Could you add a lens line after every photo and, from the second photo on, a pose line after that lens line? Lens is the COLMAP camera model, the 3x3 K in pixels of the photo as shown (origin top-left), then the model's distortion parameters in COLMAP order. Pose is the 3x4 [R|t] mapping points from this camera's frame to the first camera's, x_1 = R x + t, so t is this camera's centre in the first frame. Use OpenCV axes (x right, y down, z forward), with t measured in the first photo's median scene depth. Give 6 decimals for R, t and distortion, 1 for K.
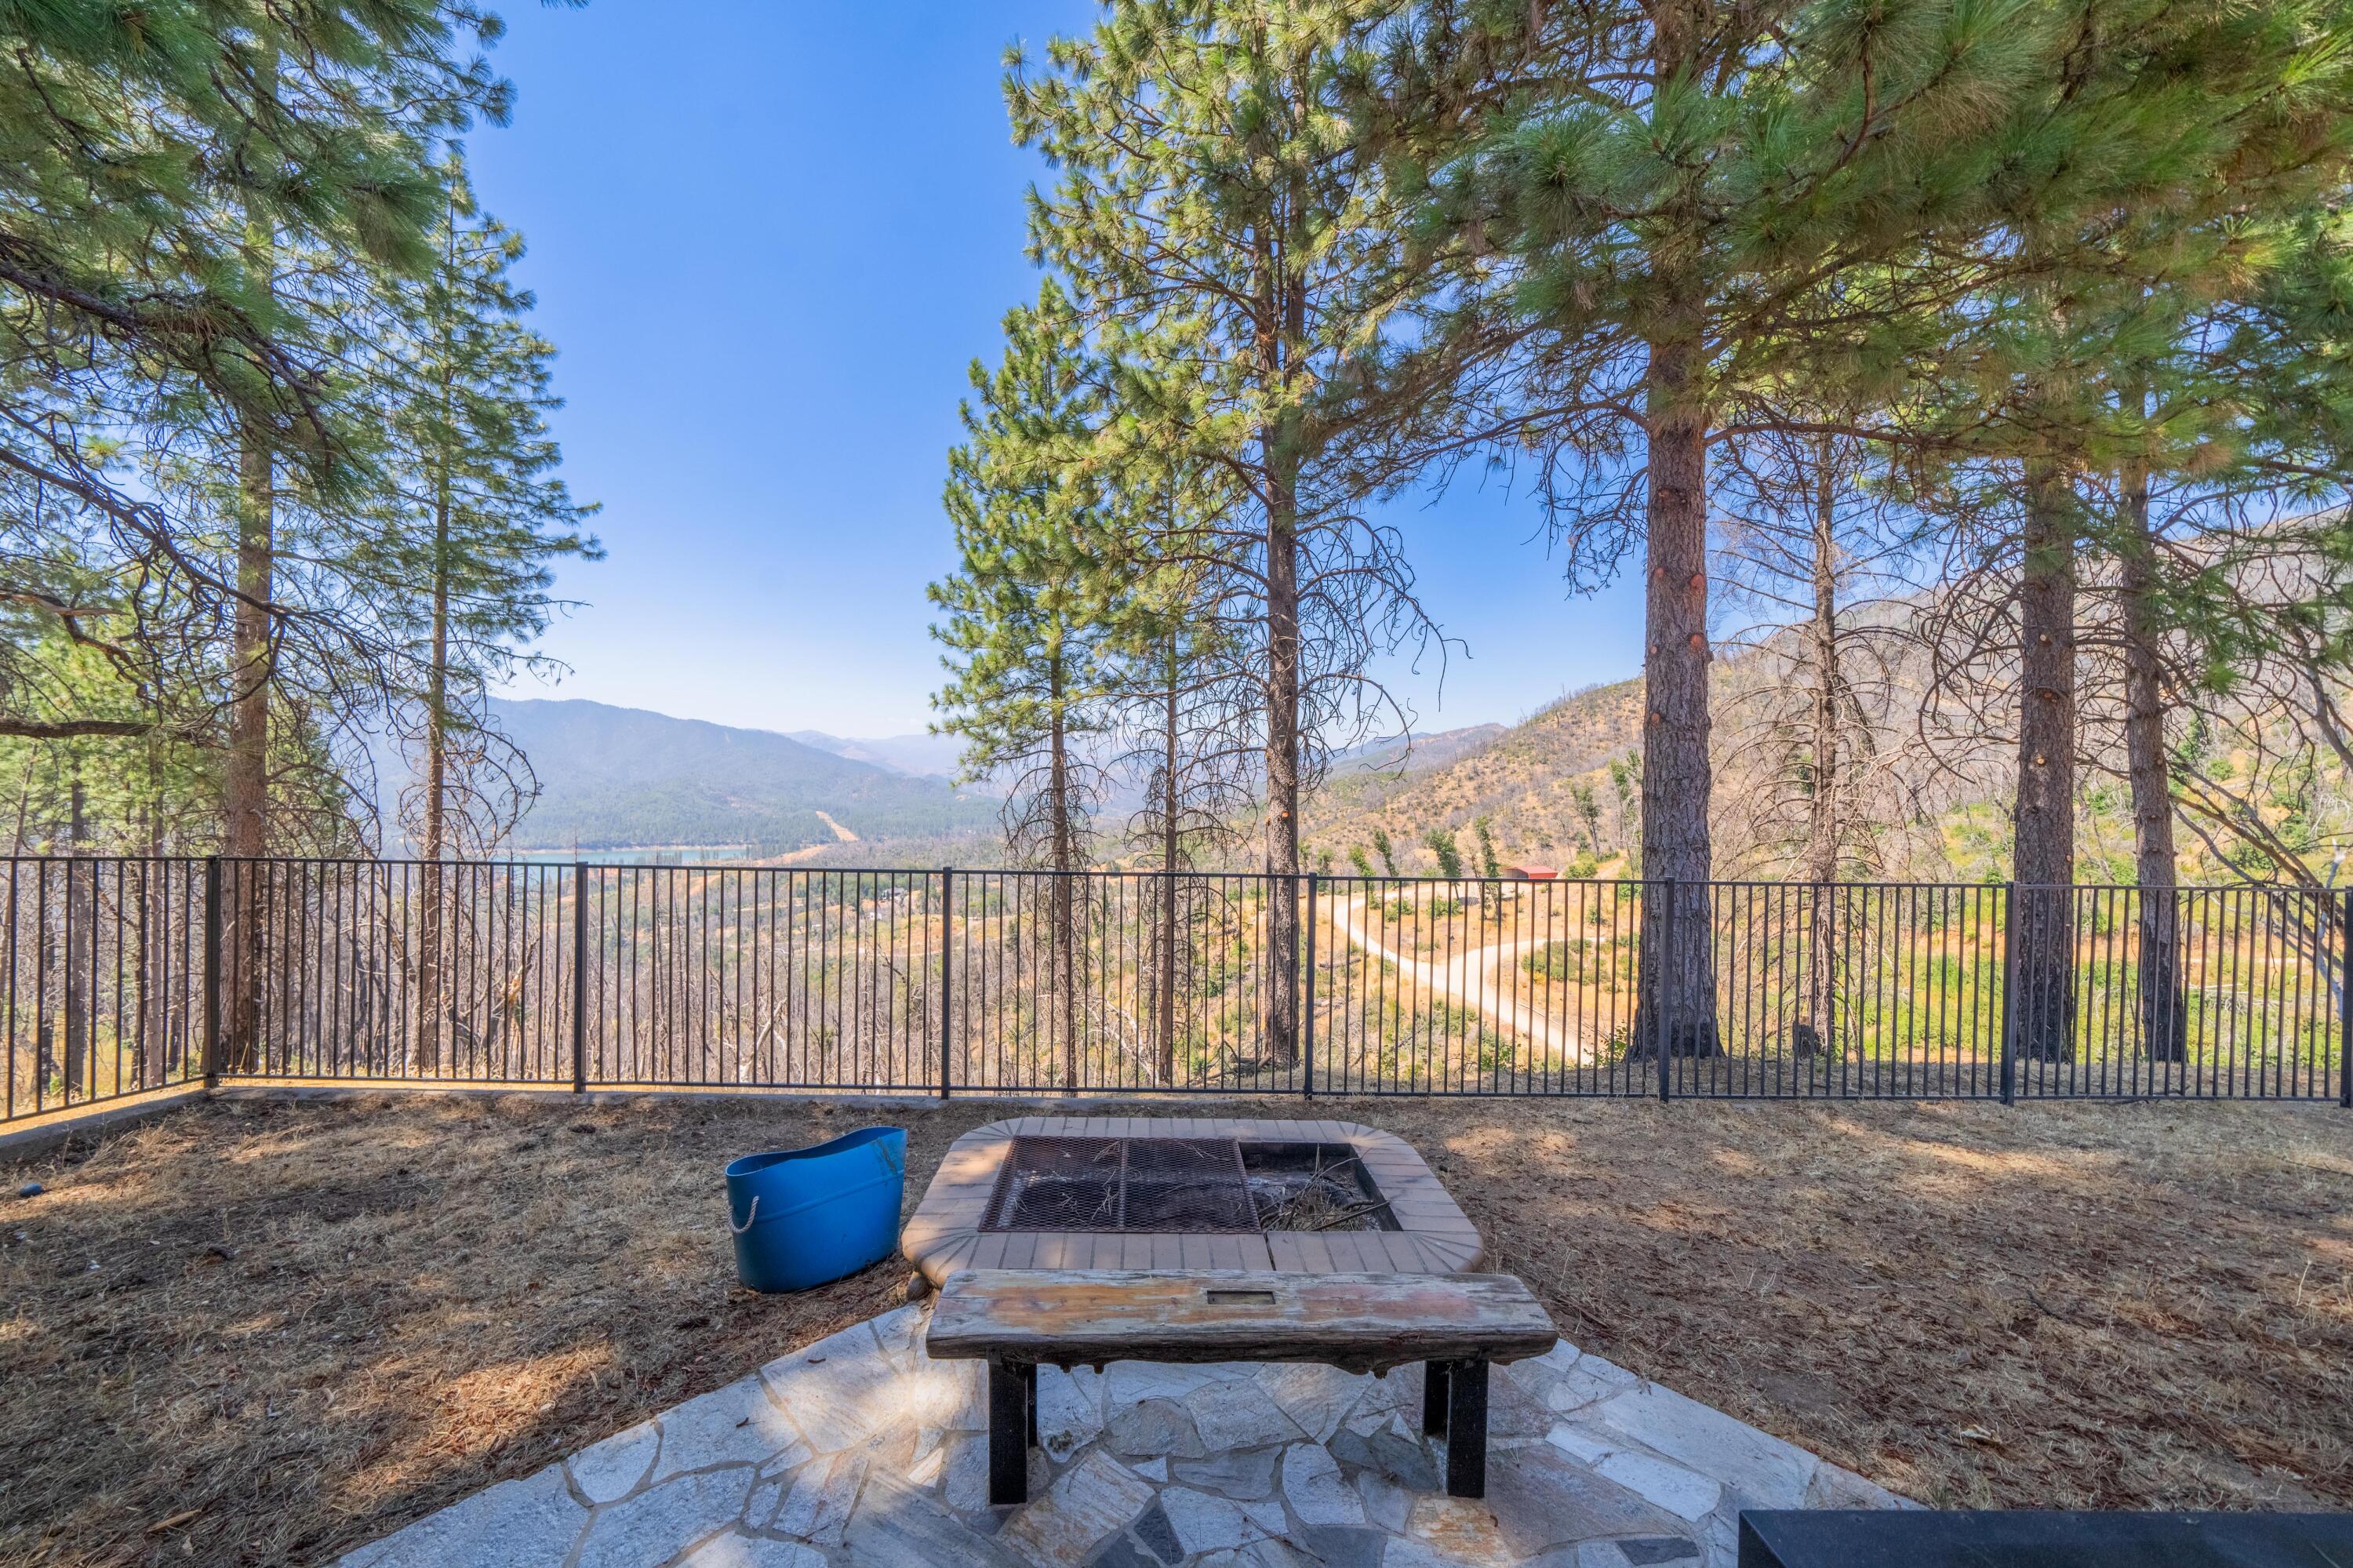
lens RADIAL K [[796.5, 0, 1171.4], [0, 796.5, 789.0], [0, 0, 1]] dist [0.000354, -0.000033]
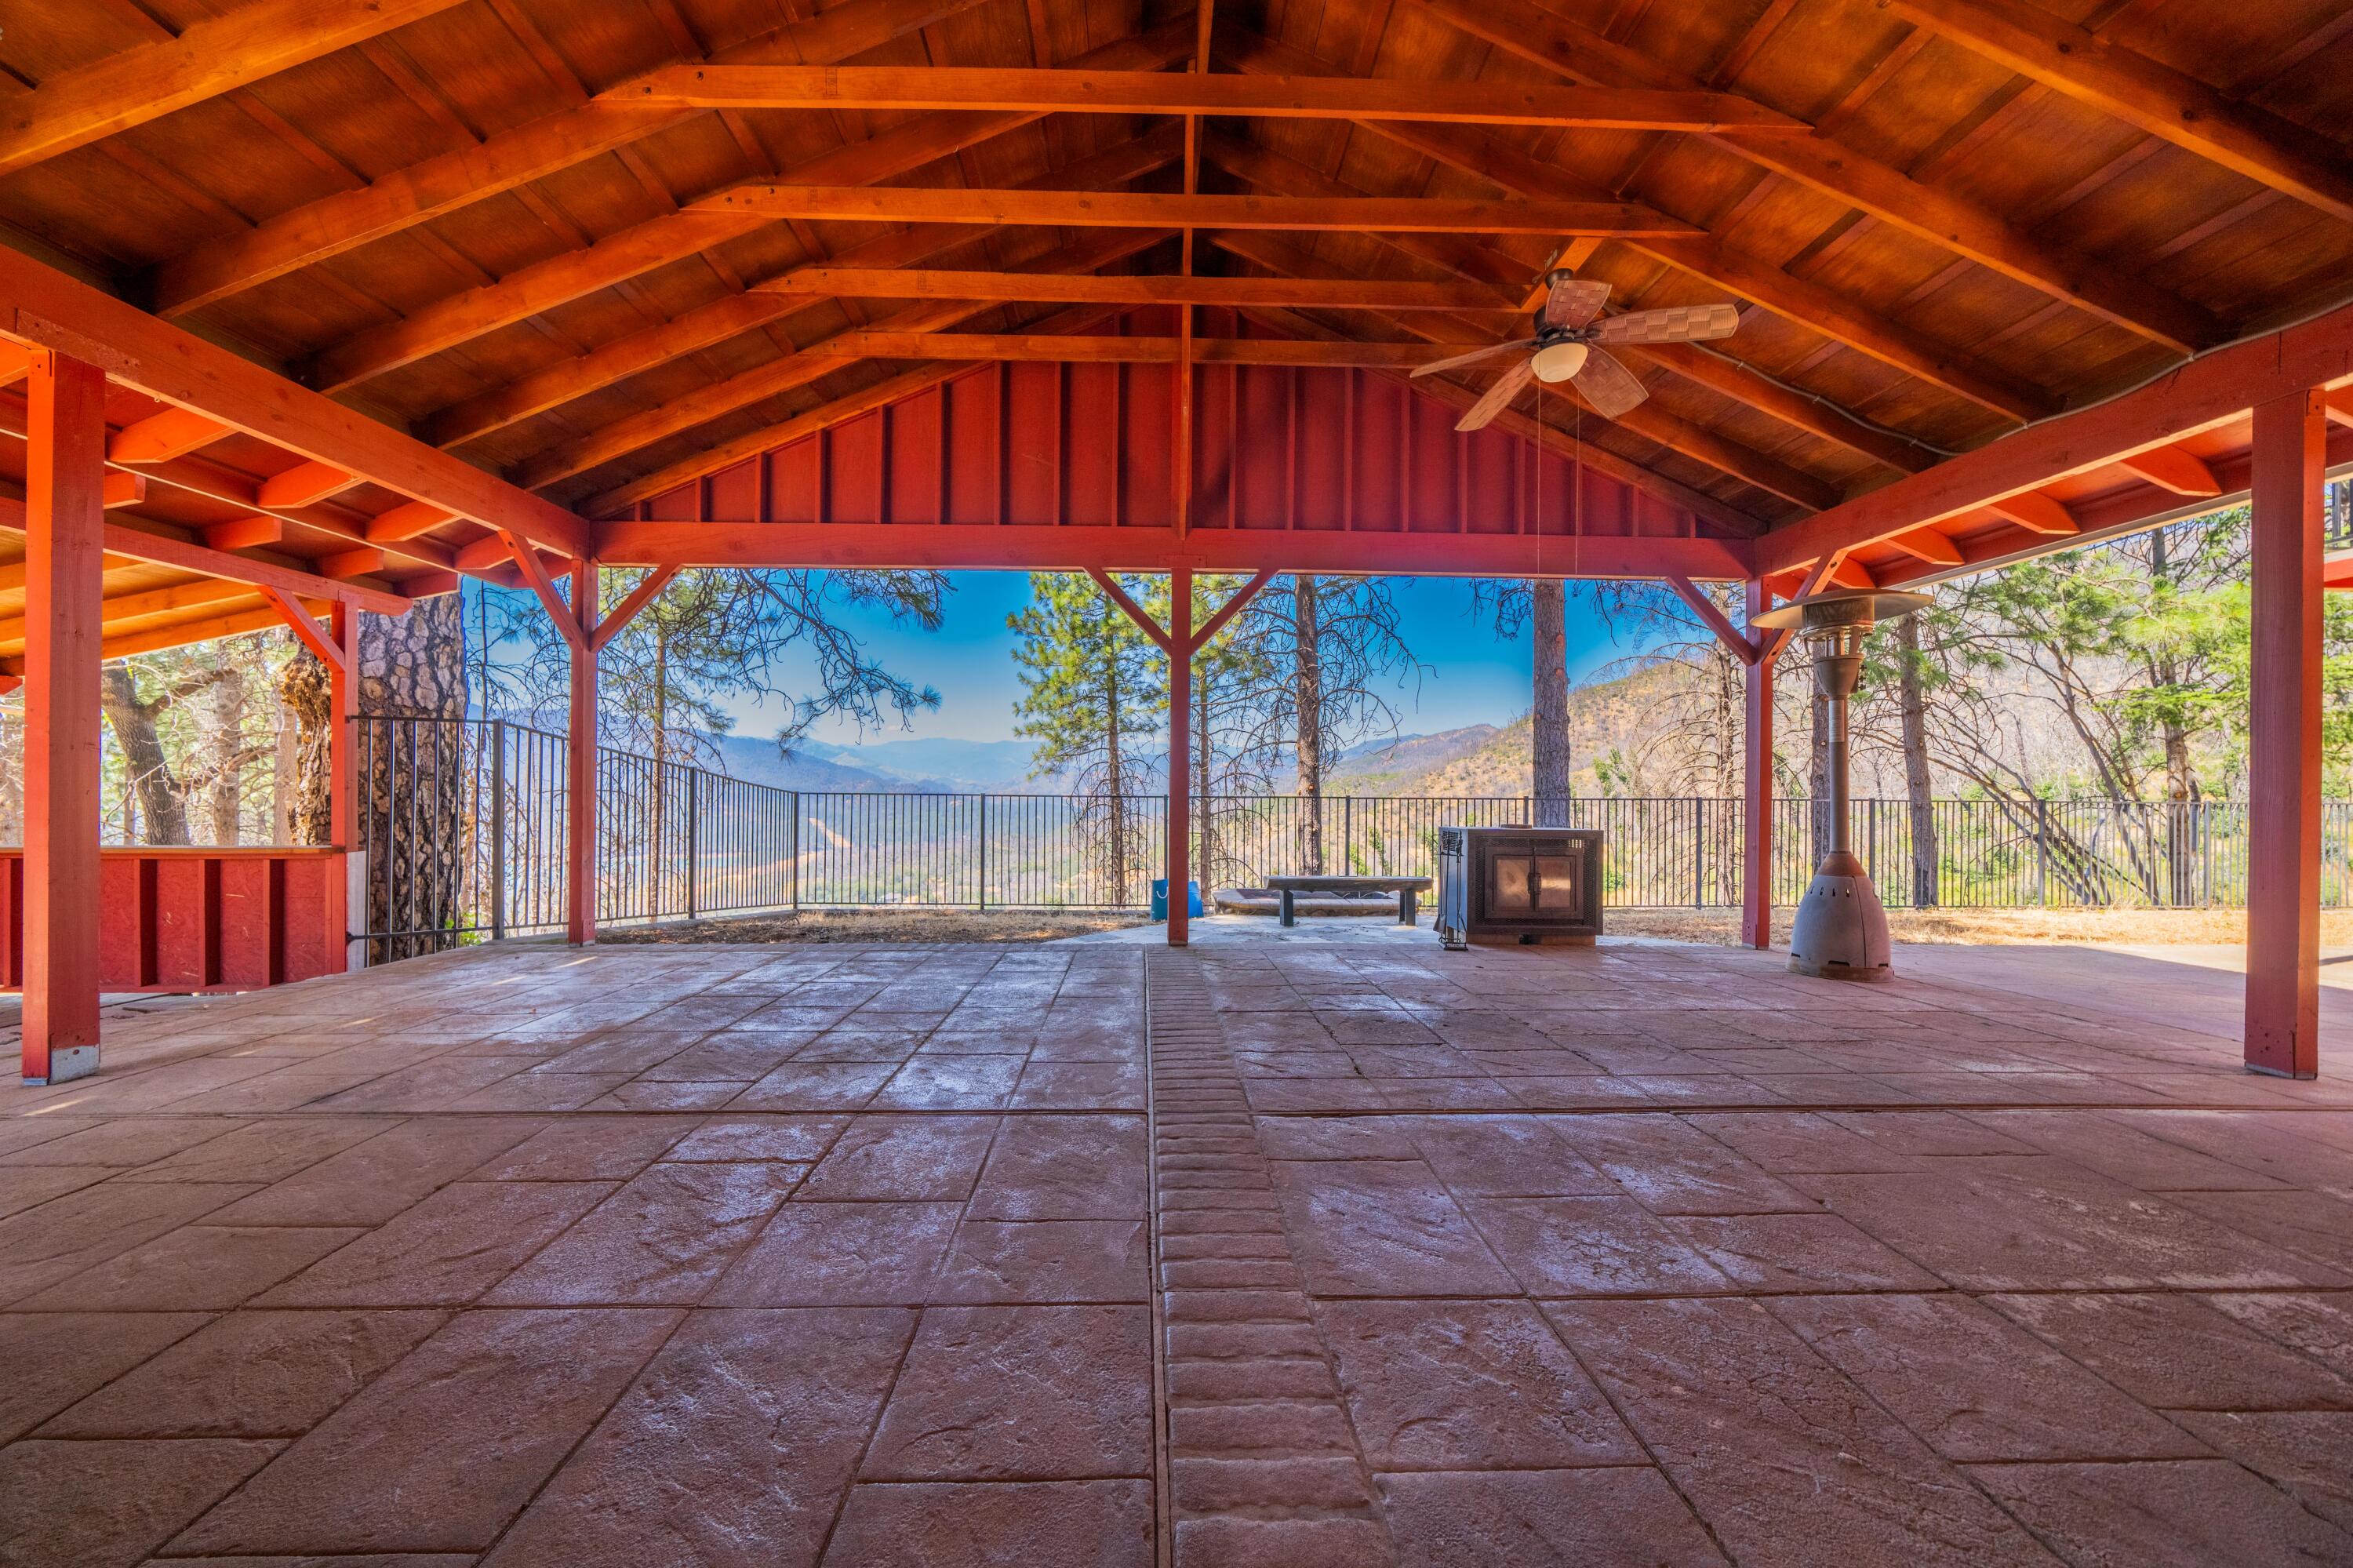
lens RADIAL K [[796.5, 0, 1162.7], [0, 796.5, 781.6], [0, 0, 1]] dist [0.000354, -0.000033]
pose [[0.999950, -0.010005, -0.000615, -0.111750], [0.009995, 0.999857, -0.013663, 0.035754], [0.000751, 0.013656, 0.999906, -0.390763]]
